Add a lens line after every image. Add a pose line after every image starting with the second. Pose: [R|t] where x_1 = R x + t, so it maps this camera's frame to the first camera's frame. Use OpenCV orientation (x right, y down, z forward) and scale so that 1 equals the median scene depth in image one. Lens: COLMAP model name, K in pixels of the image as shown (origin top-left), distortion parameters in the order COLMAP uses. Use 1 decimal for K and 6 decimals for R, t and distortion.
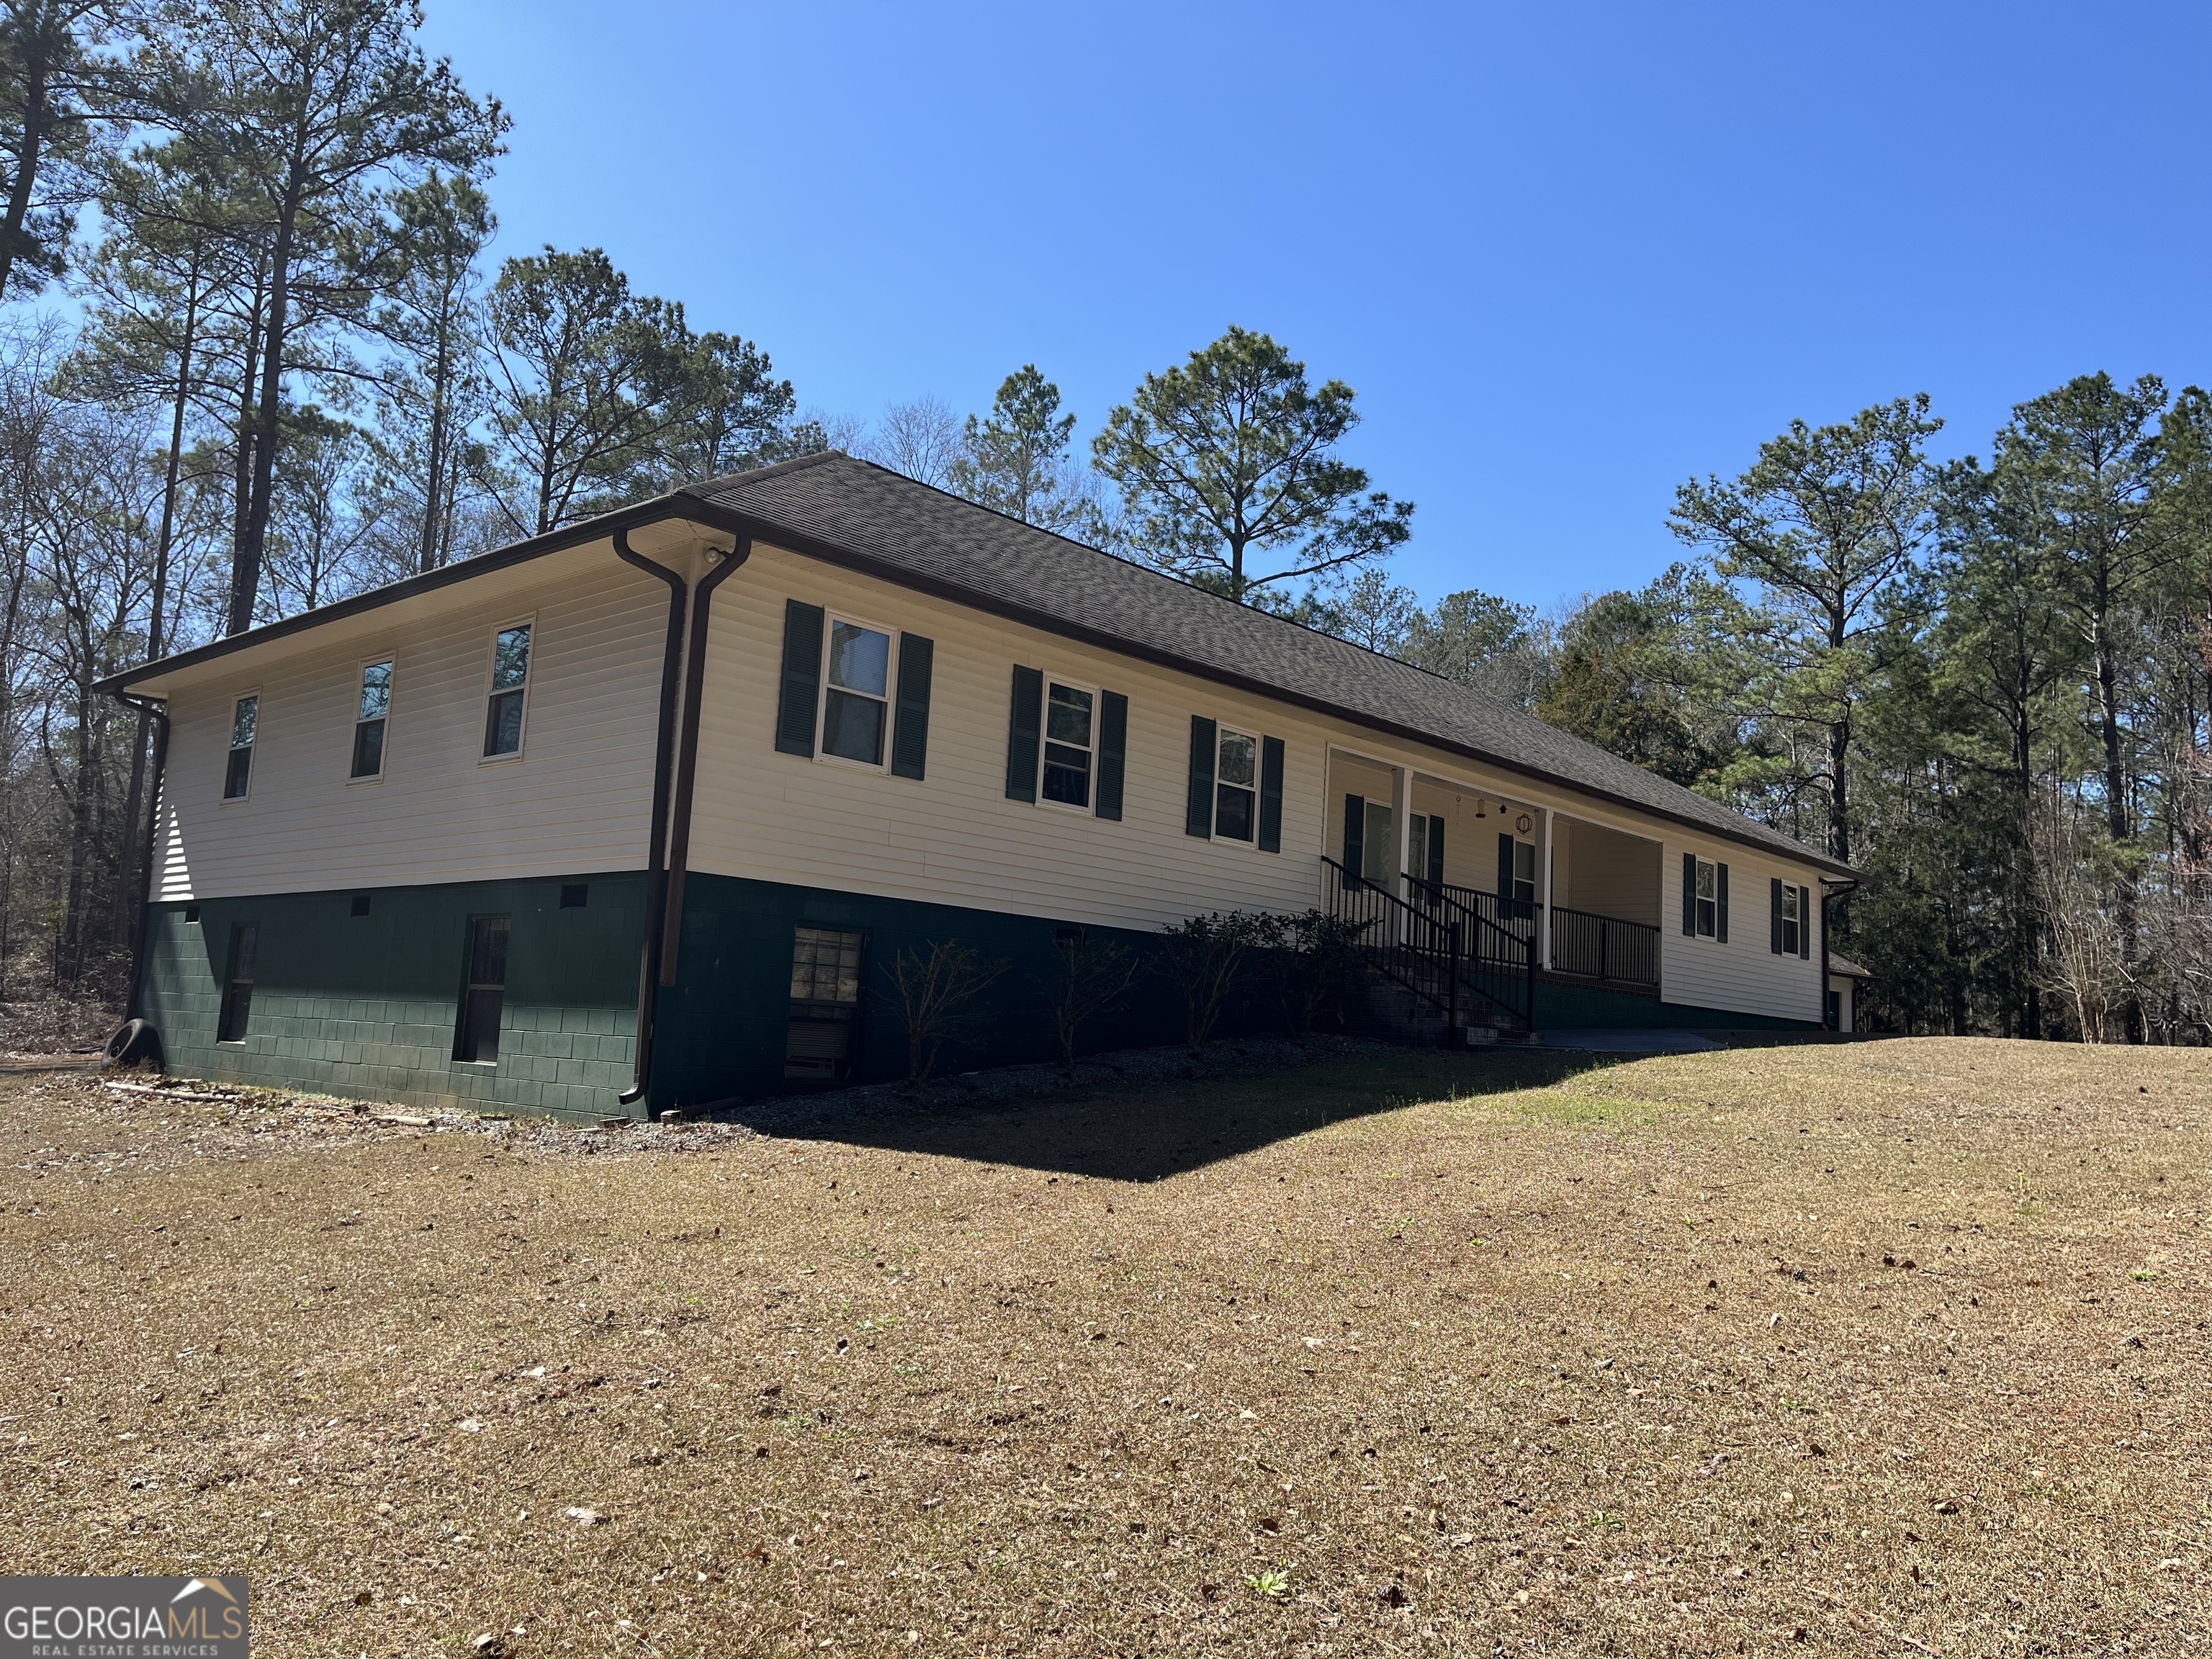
lens RADIAL K [[1657.0, 0, 1106.0], [0, 1657.0, 829.5], [0, 0, 1]] dist [0.079554, -0.119994]
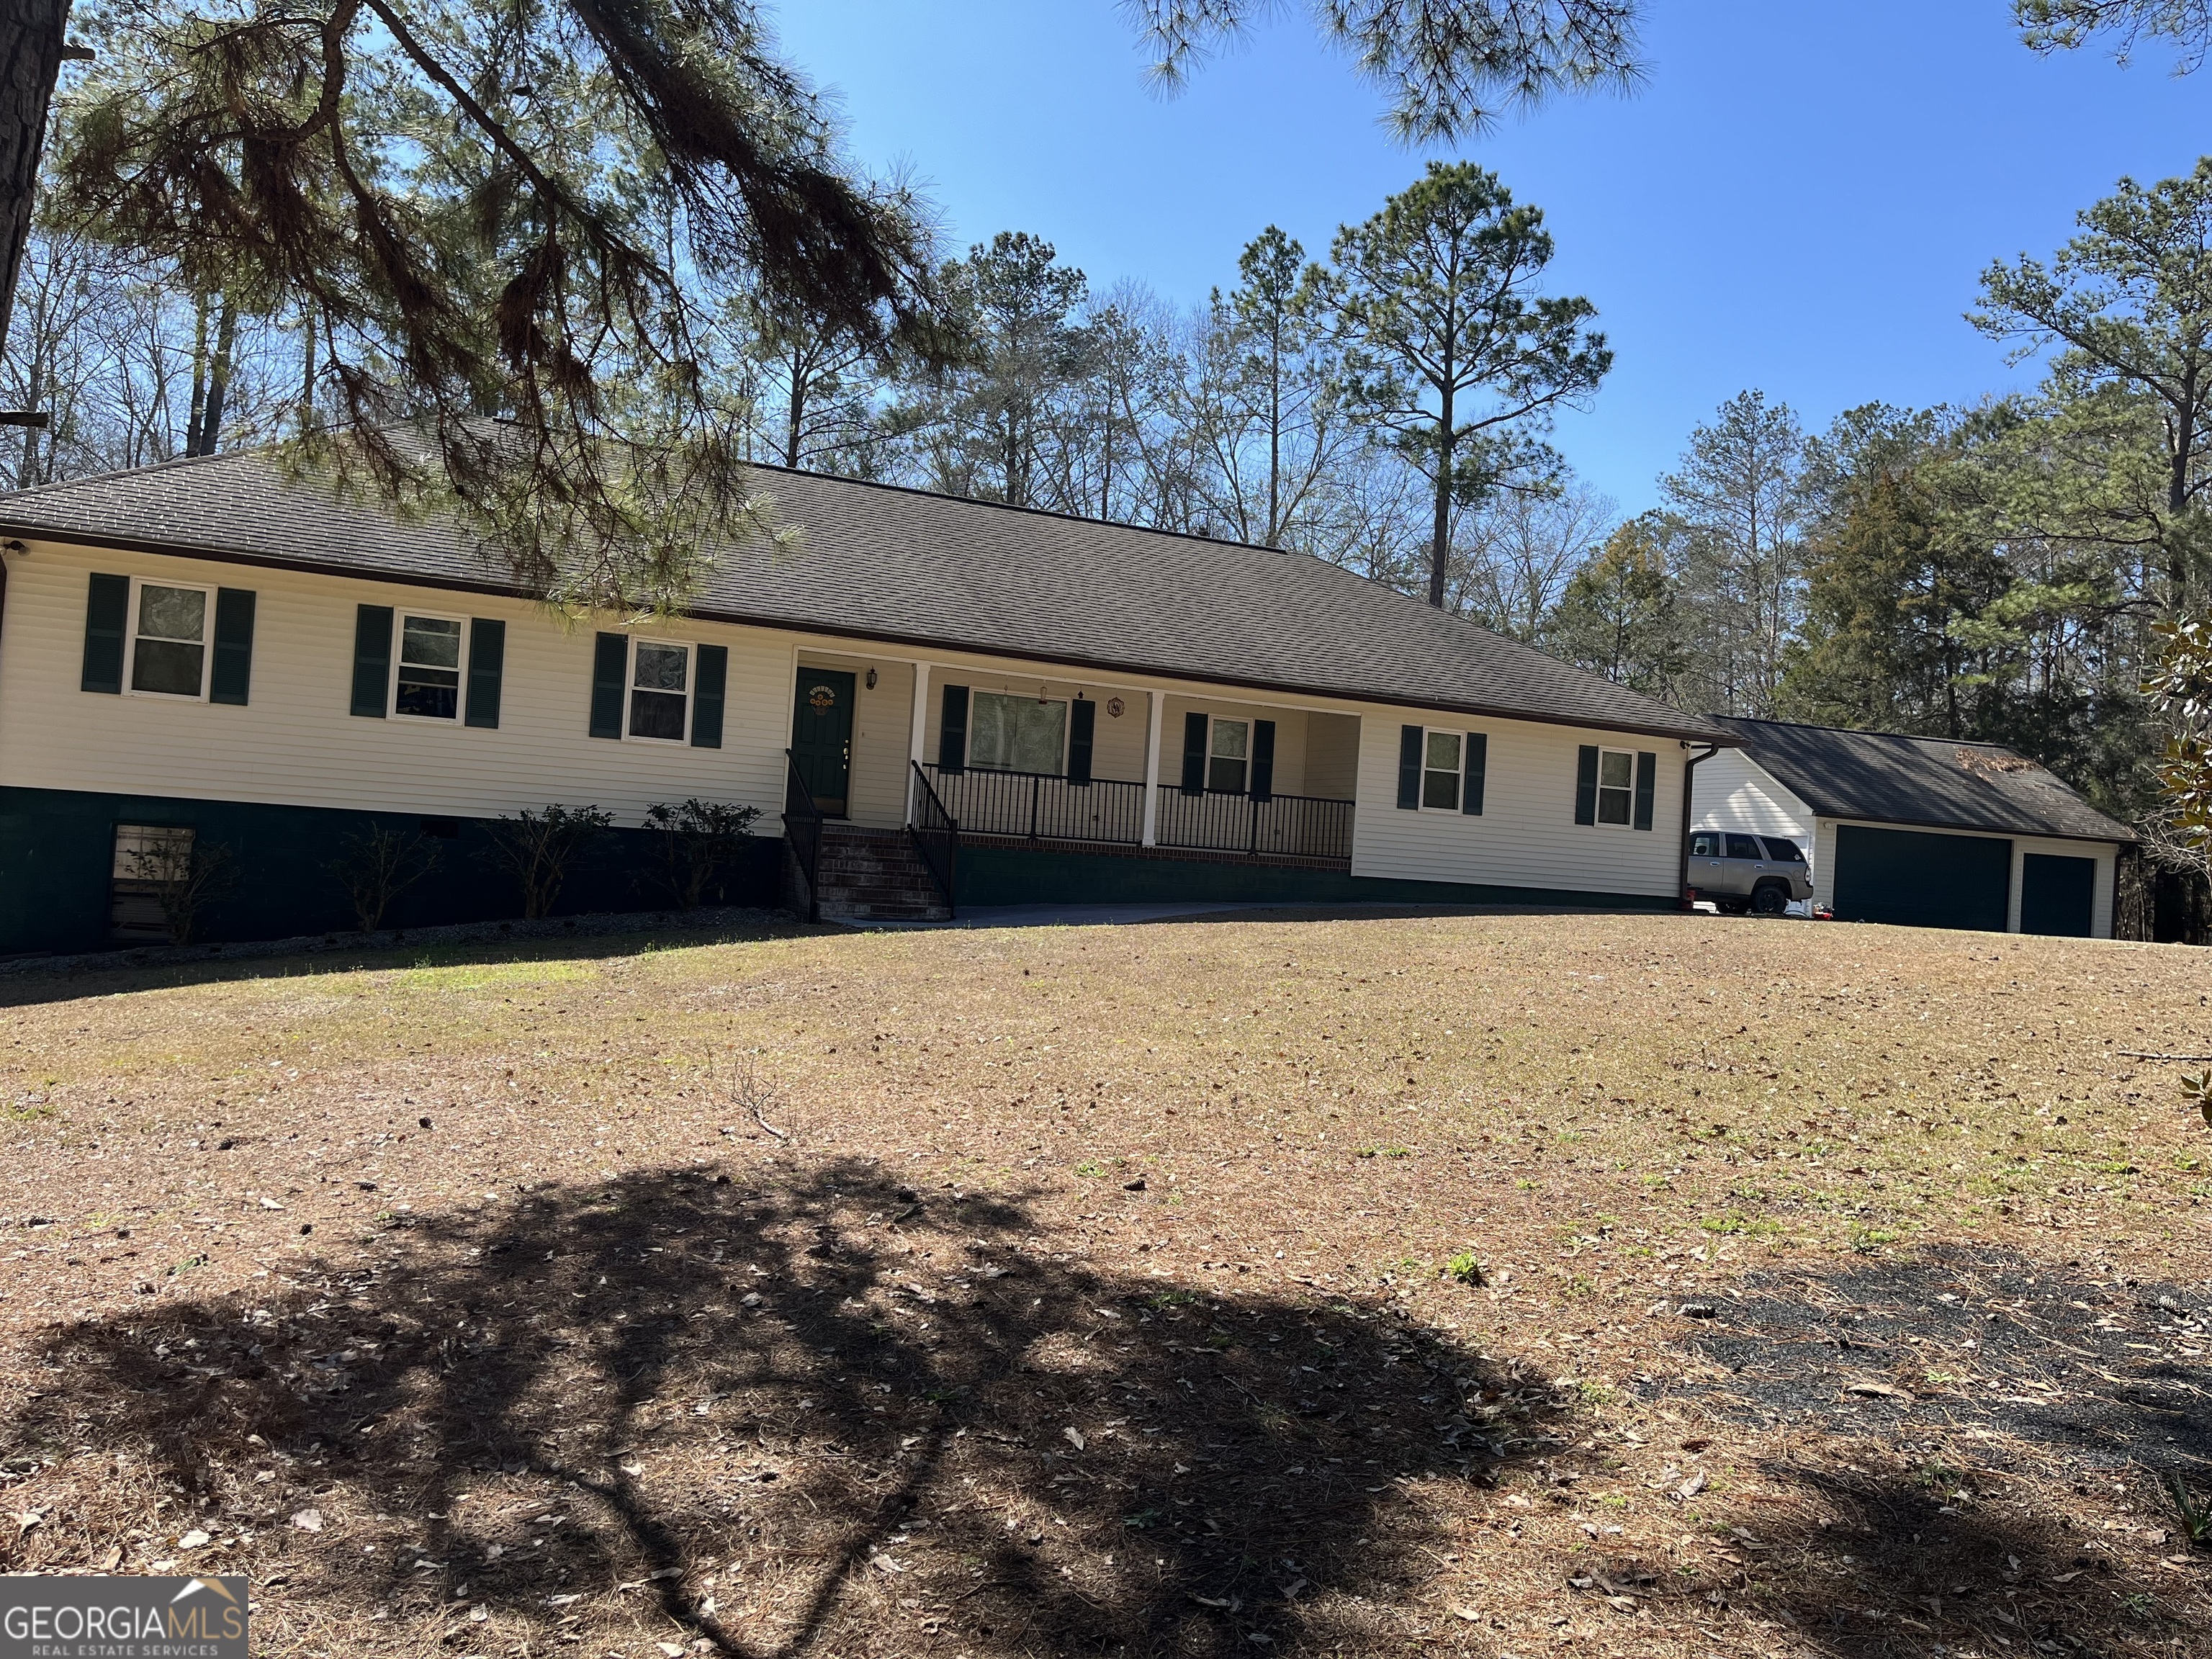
lens RADIAL K [[1657.0, 0, 1106.0], [0, 1657.0, 829.5], [0, 0, 1]] dist [0.079554, -0.119994]
pose [[0.933388, -0.004928, -0.358836, 0.747047], [0.035610, 0.996243, 0.078945, -0.010298], [0.357098, -0.086465, 0.930056, 0.033552]]
